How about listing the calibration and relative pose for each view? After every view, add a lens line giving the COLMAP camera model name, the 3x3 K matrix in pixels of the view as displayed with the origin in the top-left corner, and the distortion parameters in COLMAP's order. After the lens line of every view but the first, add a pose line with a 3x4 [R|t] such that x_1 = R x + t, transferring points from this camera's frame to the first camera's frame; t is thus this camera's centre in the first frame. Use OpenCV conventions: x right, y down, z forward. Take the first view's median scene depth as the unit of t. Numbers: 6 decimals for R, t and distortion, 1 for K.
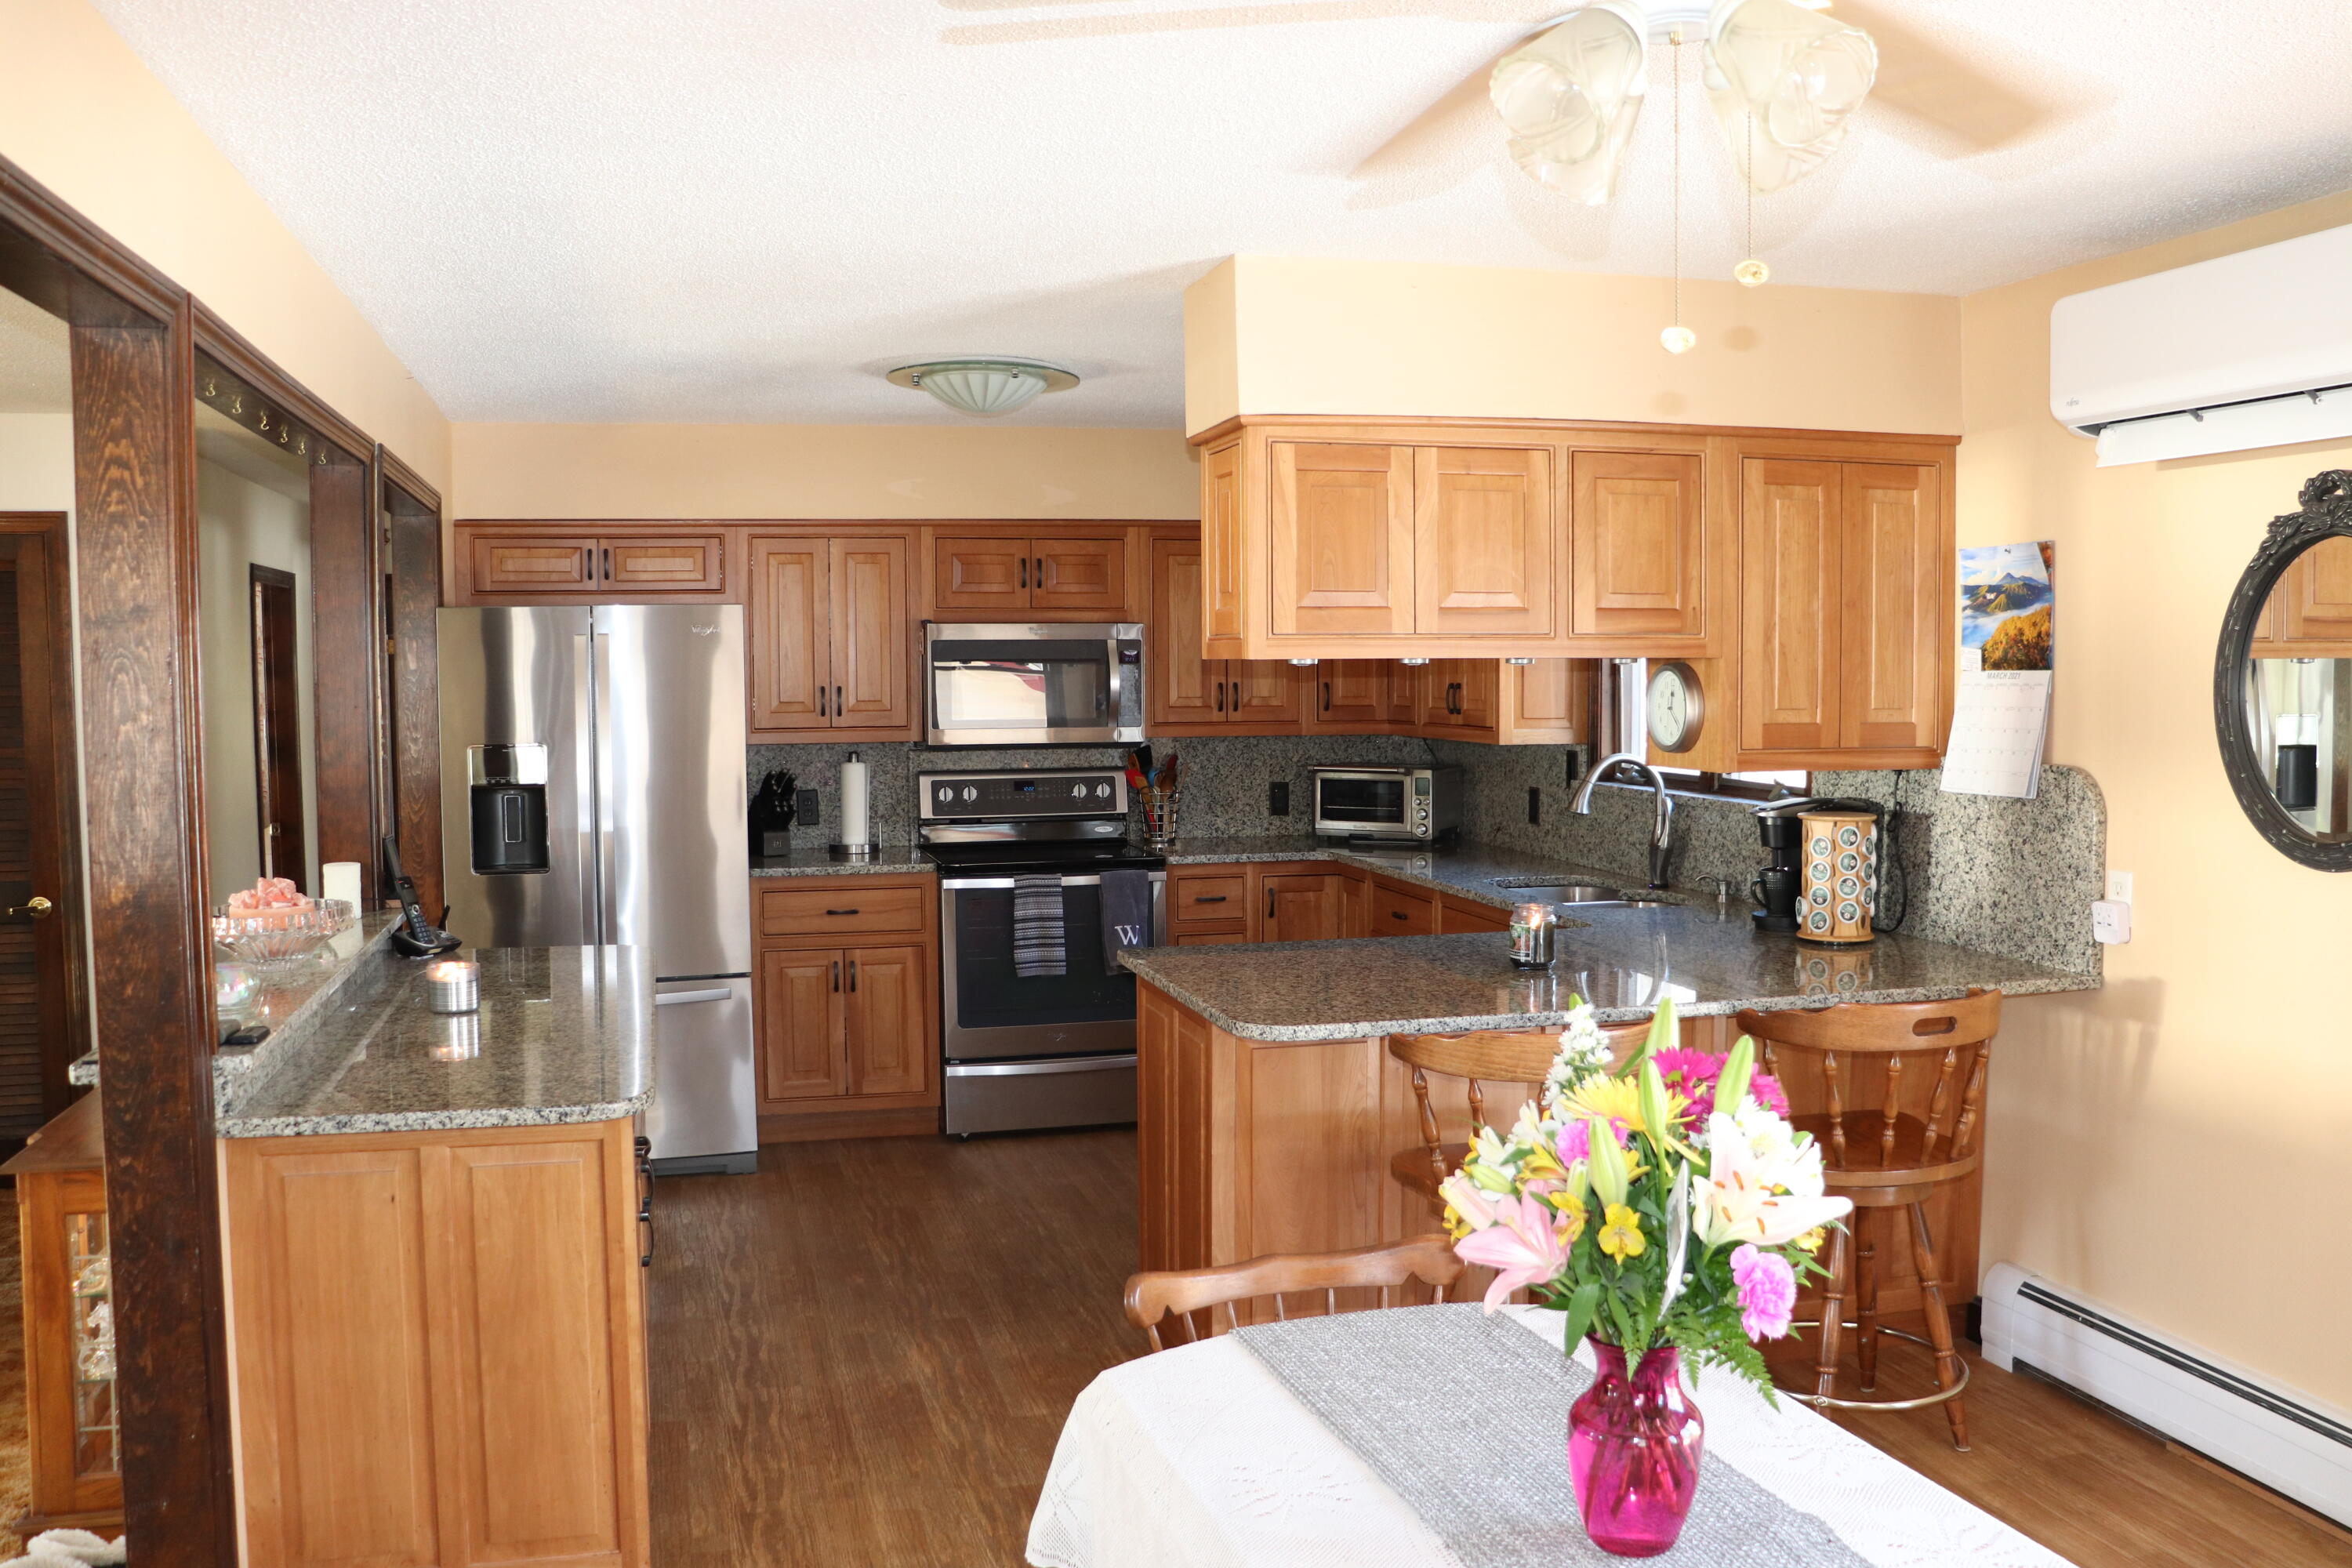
lens RADIAL K [[1937.2, 0, 1180.4], [0, 1937.2, 785.0], [0, 0, 1]] dist [-0.177249, 0.158847]
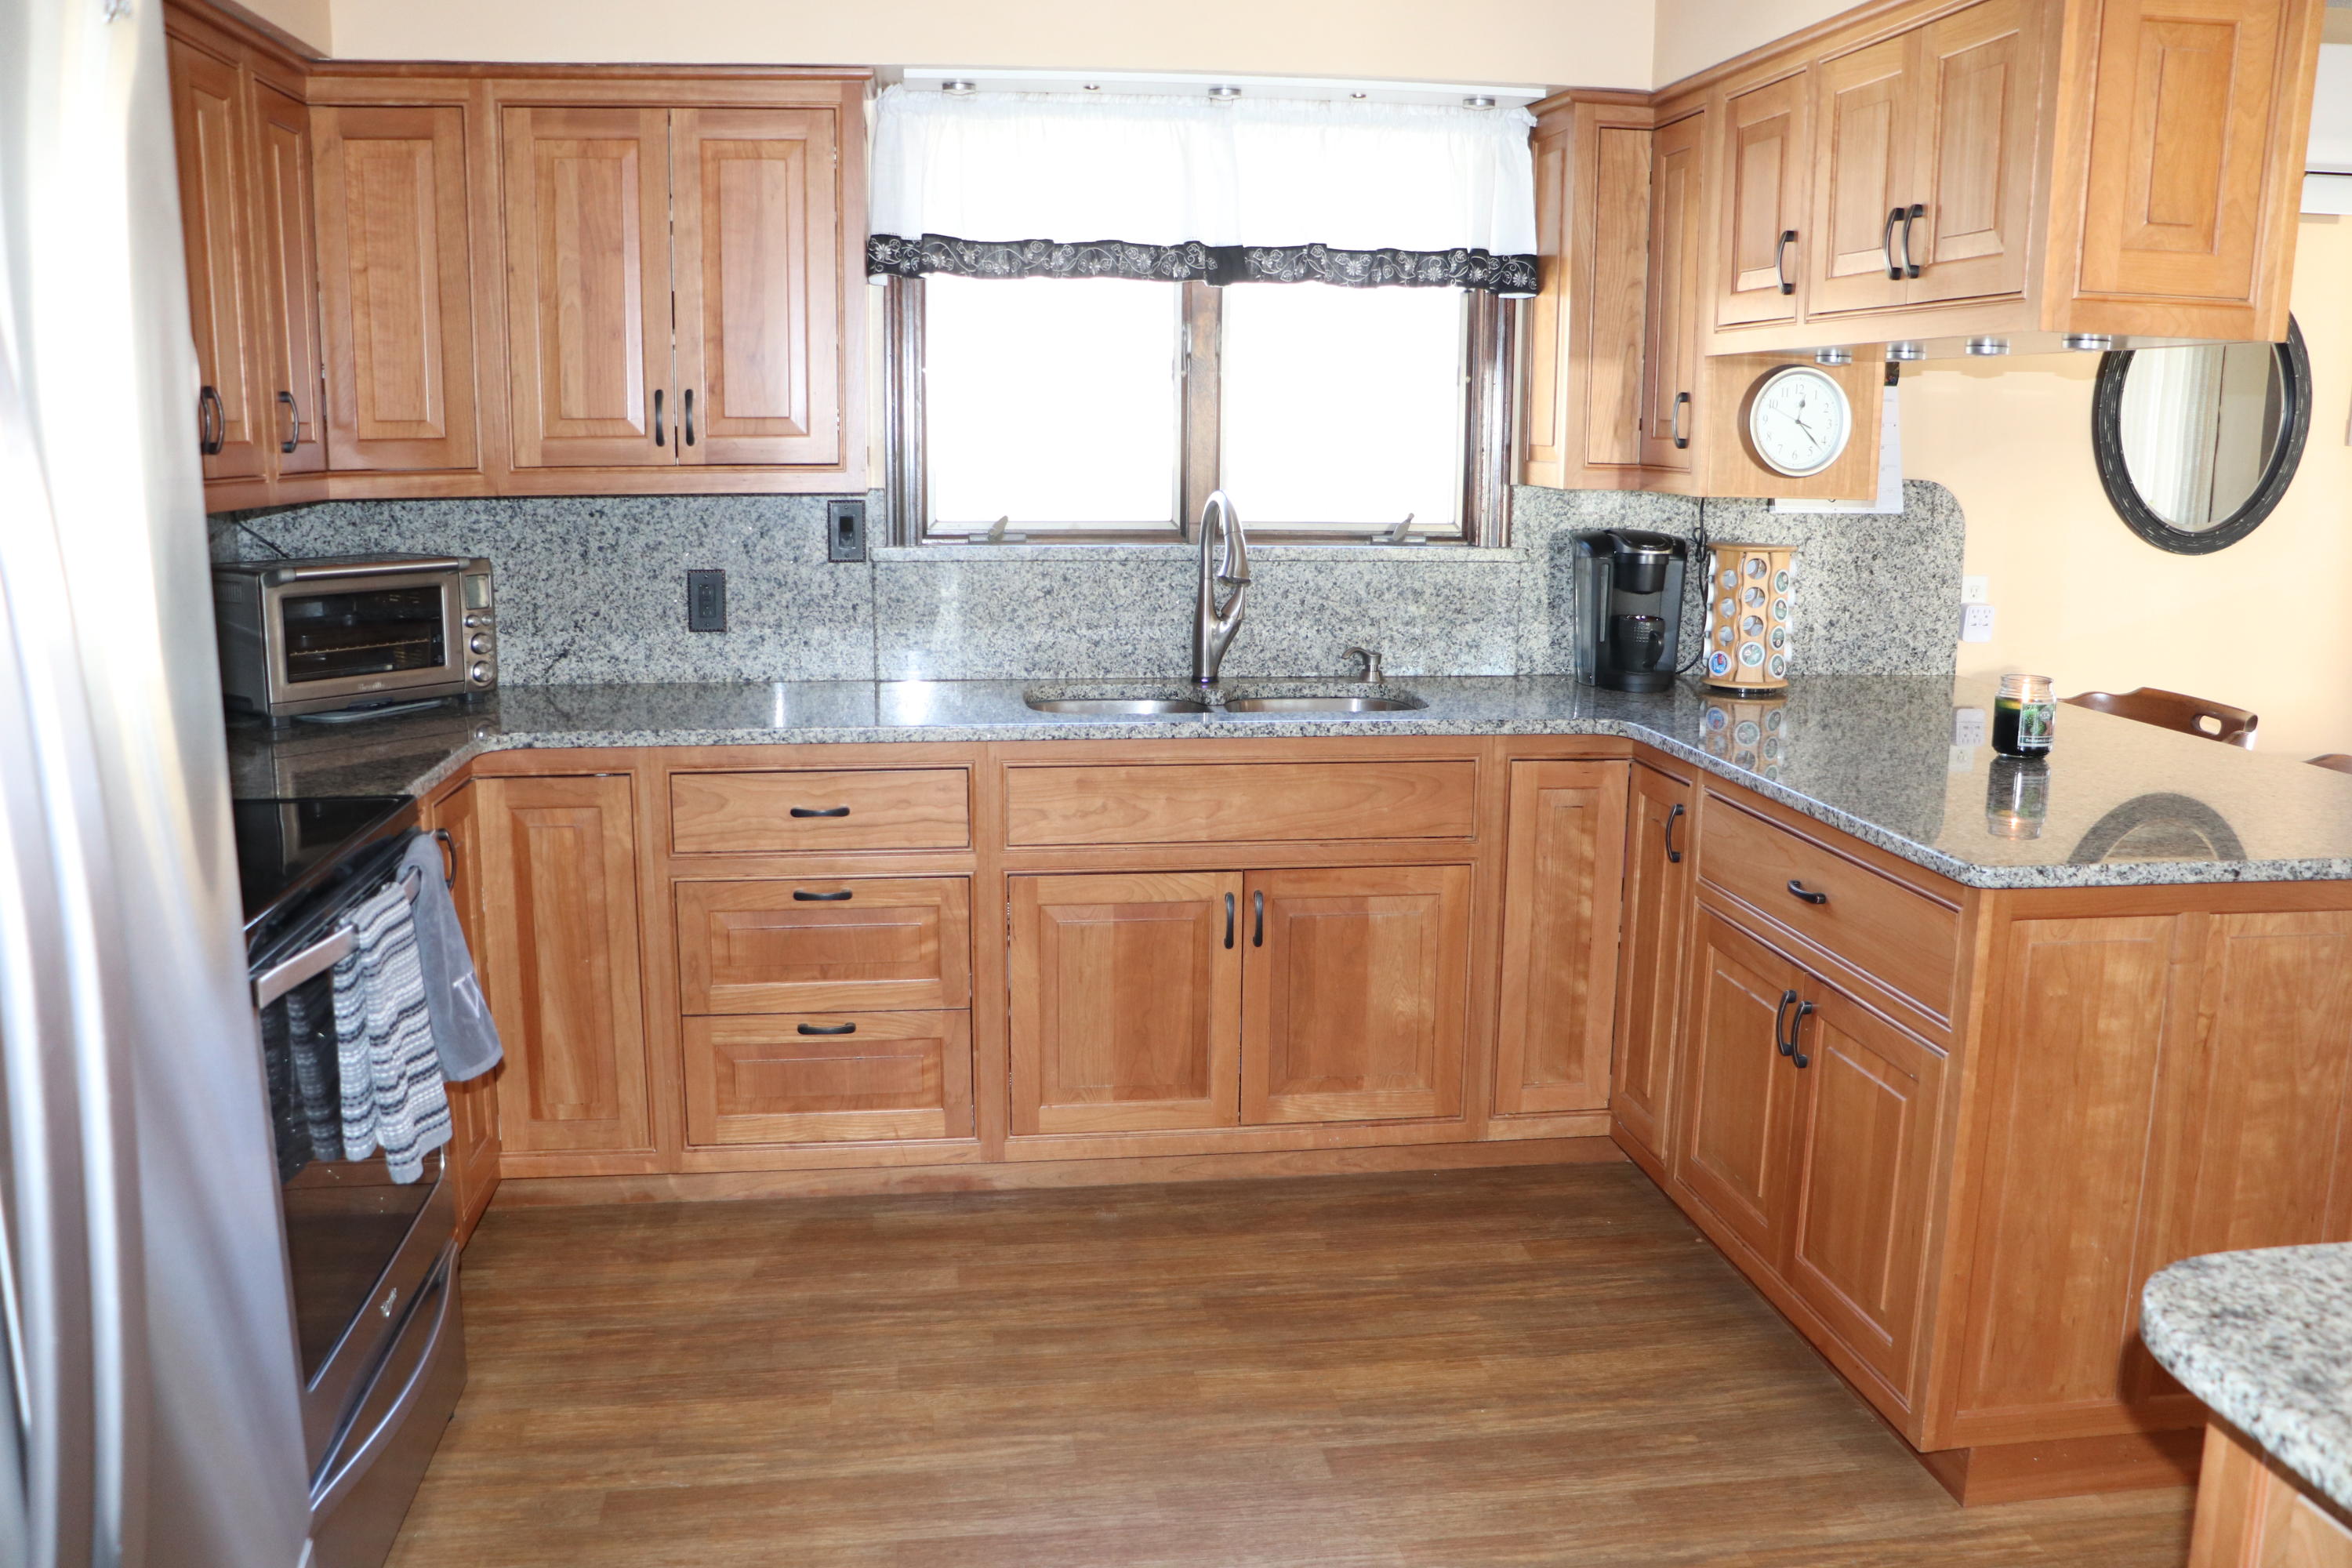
lens RADIAL K [[1937.2, 0, 1182.6], [0, 1937.2, 804.0], [0, 0, 1]] dist [-0.177249, 0.158847]
pose [[0.124153, -0.185816, 0.974709, -0.594790], [0.051840, 0.982183, 0.180638, -0.041200], [-0.990908, 0.028102, 0.131574, 1.205134]]
